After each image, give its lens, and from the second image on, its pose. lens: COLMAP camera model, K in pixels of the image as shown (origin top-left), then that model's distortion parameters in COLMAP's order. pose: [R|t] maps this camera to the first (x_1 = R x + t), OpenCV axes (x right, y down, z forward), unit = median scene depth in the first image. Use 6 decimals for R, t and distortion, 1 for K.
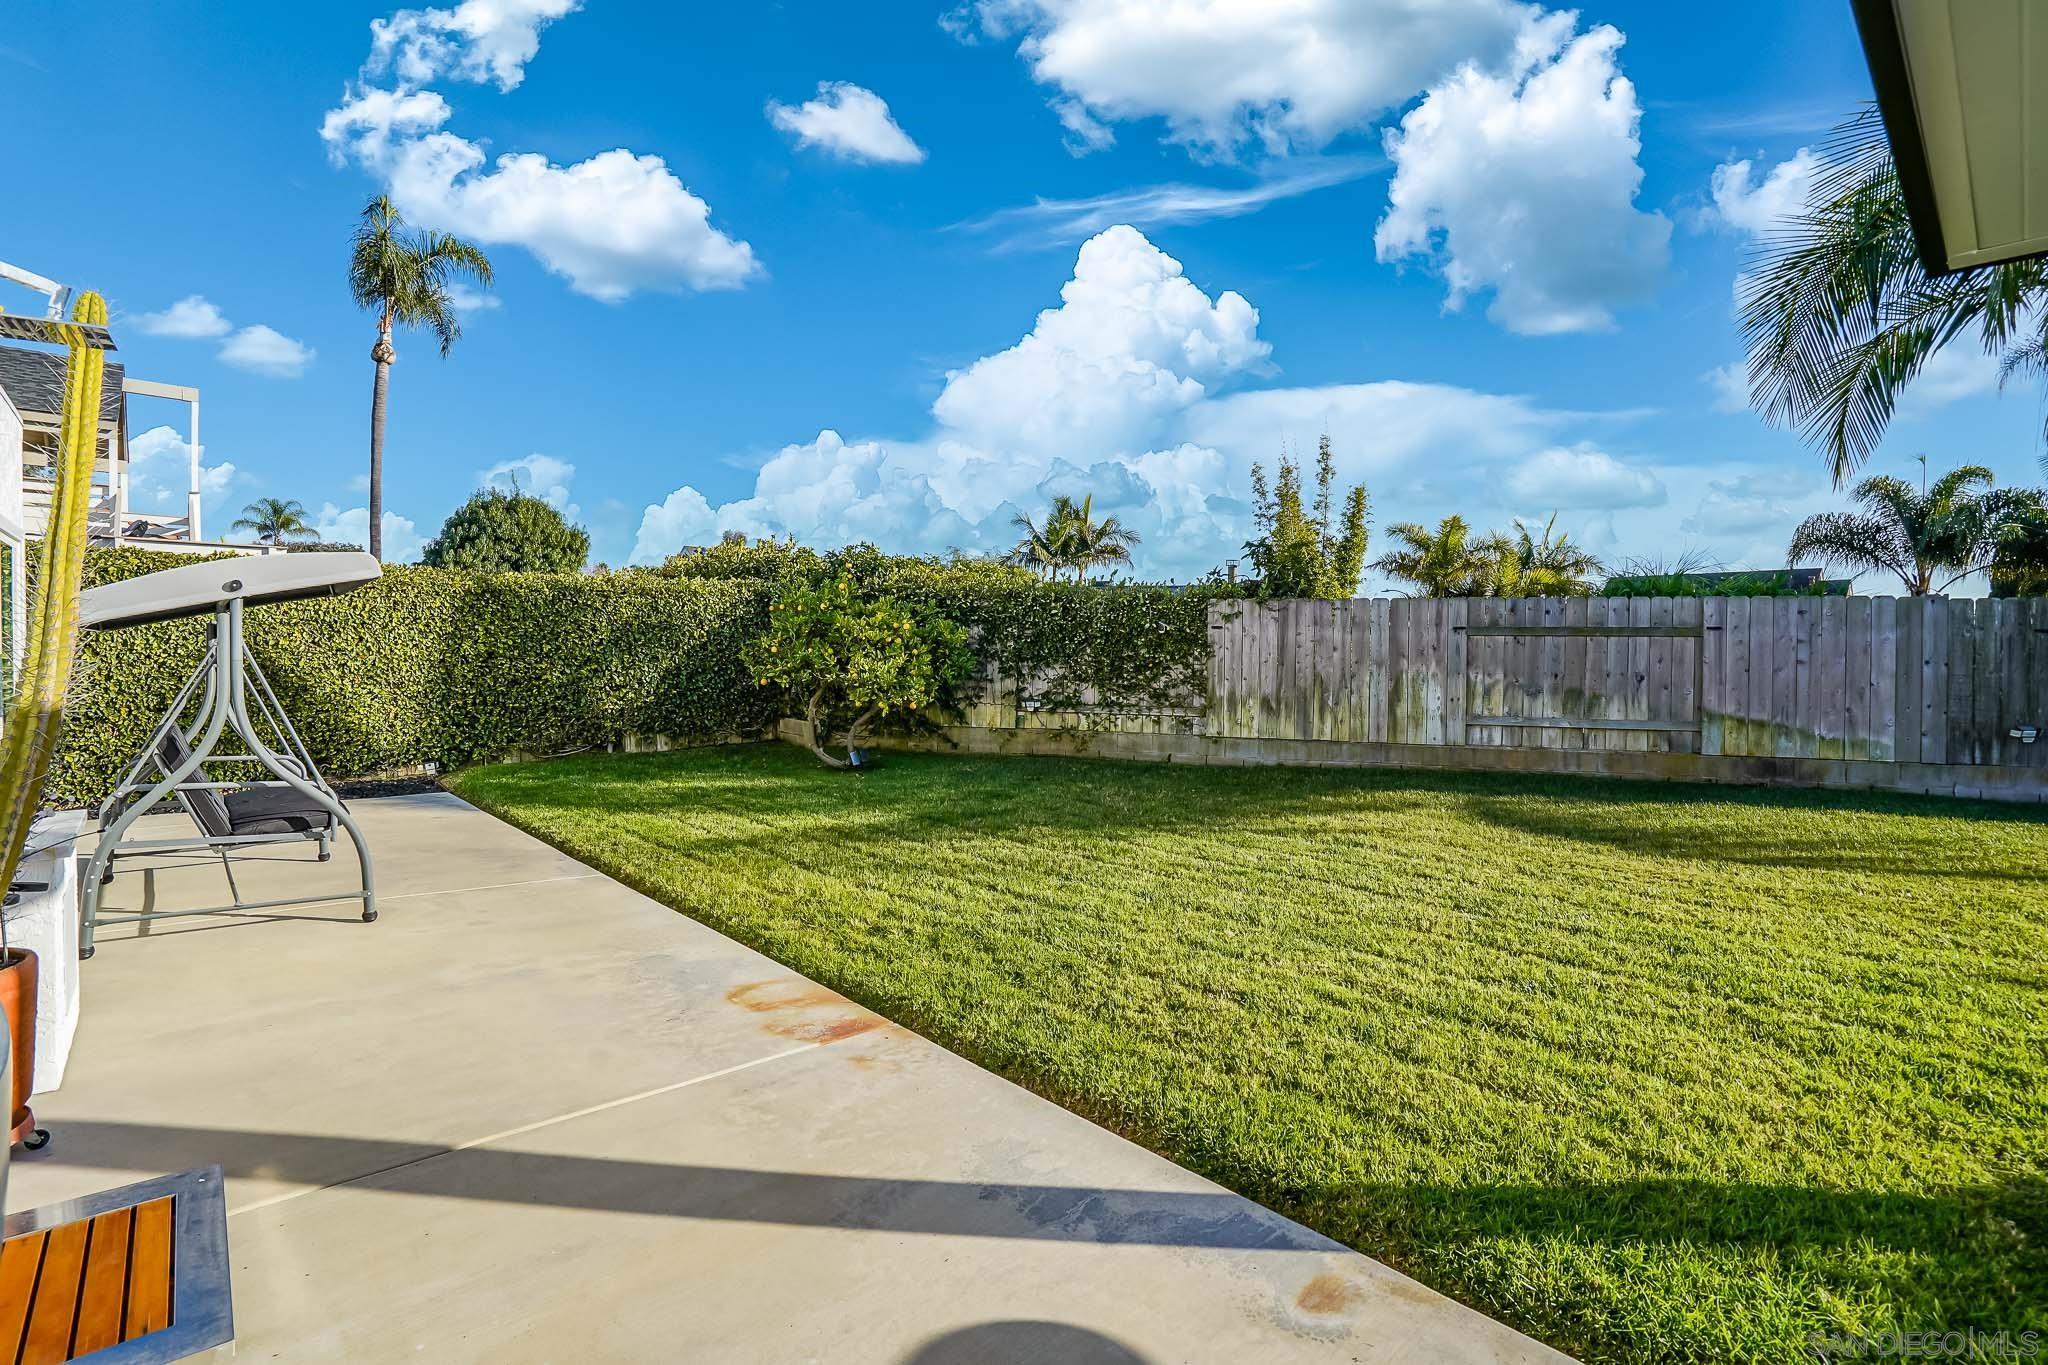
lens RADIAL K [[932.9, 0, 1026.3], [0, 932.9, 677.0], [0, 0, 1]] dist [-0.057532, 0.024990]
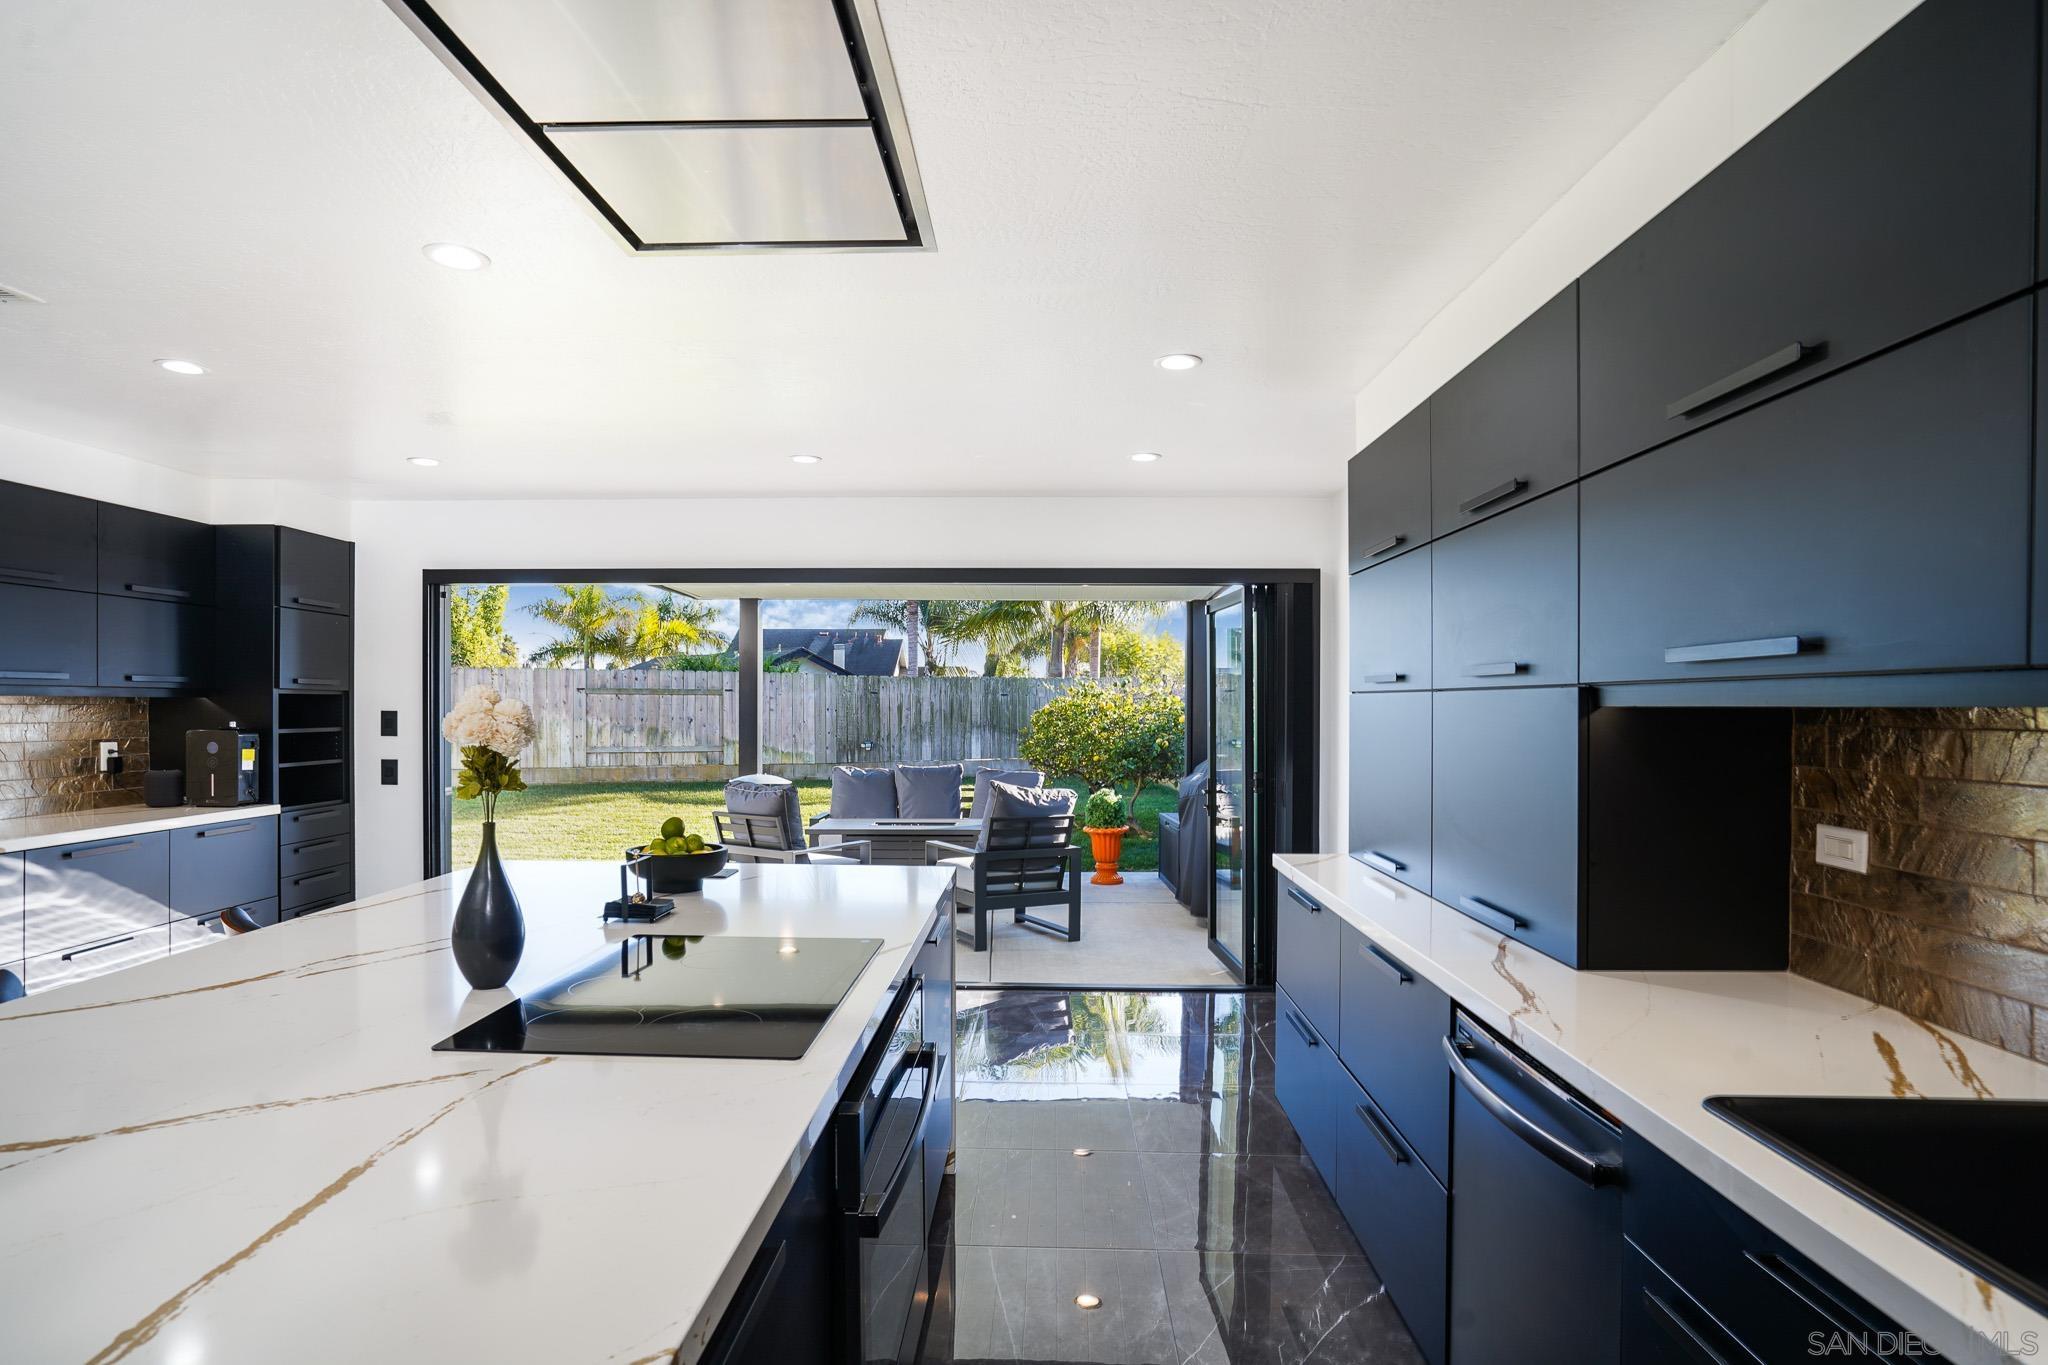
lens RADIAL K [[1068.4, 0, 1017.4], [0, 1068.4, 706.6], [0, 0, 1]] dist [-0.060068, 0.033393]
pose [[0.696418, -0.008415, 0.717587, -0.255883], [0.017477, 0.999834, -0.005237, -0.002710], [-0.717423, 0.016189, 0.696449, -0.666172]]
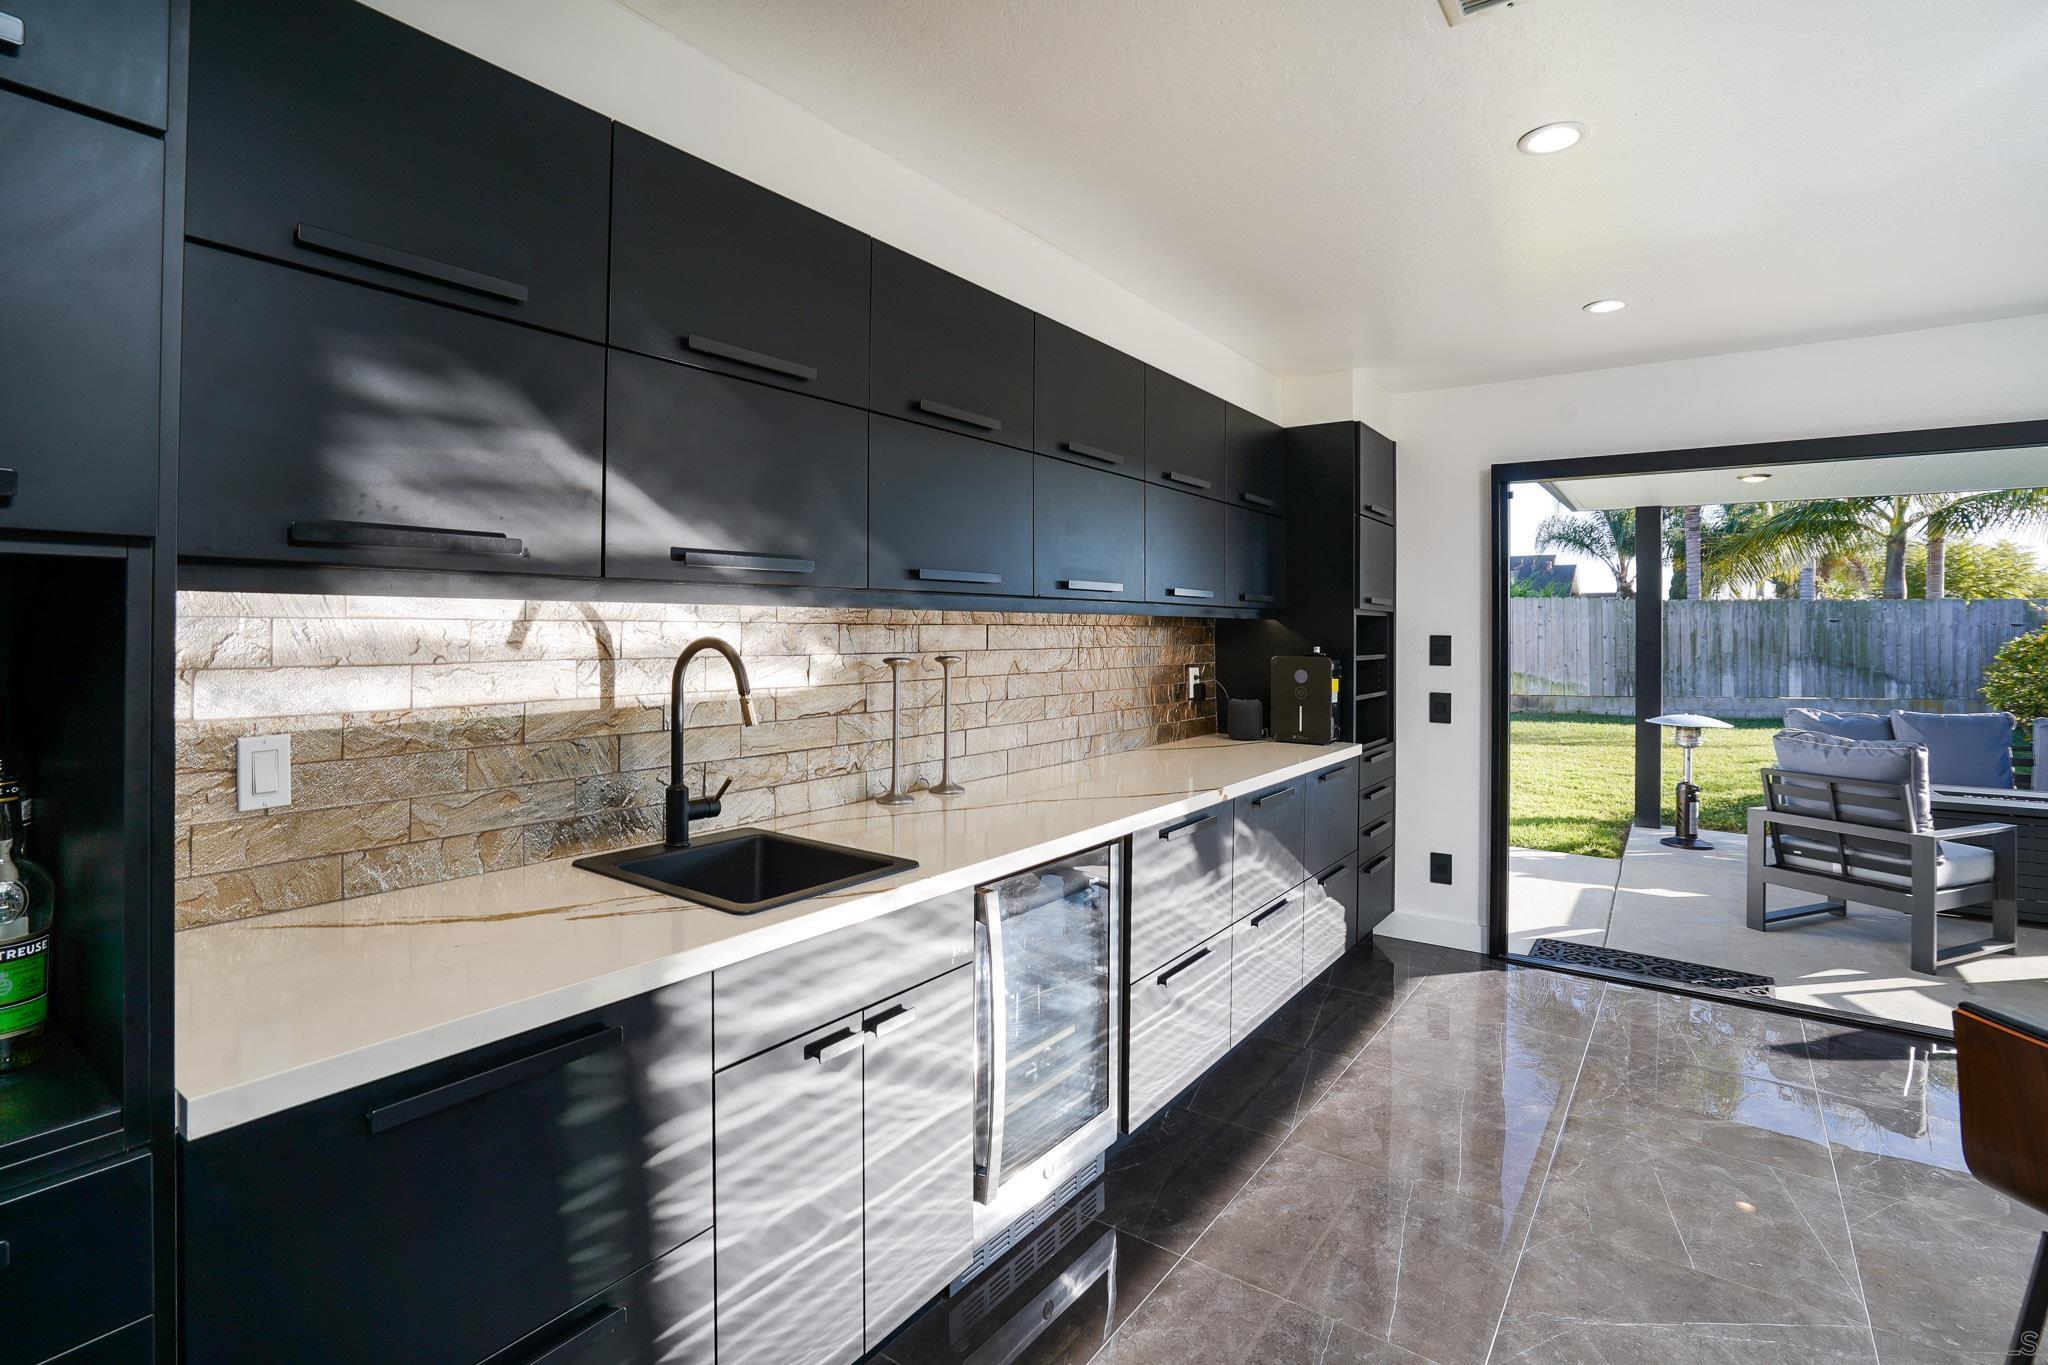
lens RADIAL K [[952.2, 0, 1019.0], [0, 952.2, 619.0], [0, 0, 1]] dist [-0.029051, 0.000566]
pose [[0.980044, -0.001231, 0.198778, -0.356990], [0.007101, 0.999559, -0.028823, -0.005718], [-0.198655, 0.029659, 0.979621, -0.424256]]
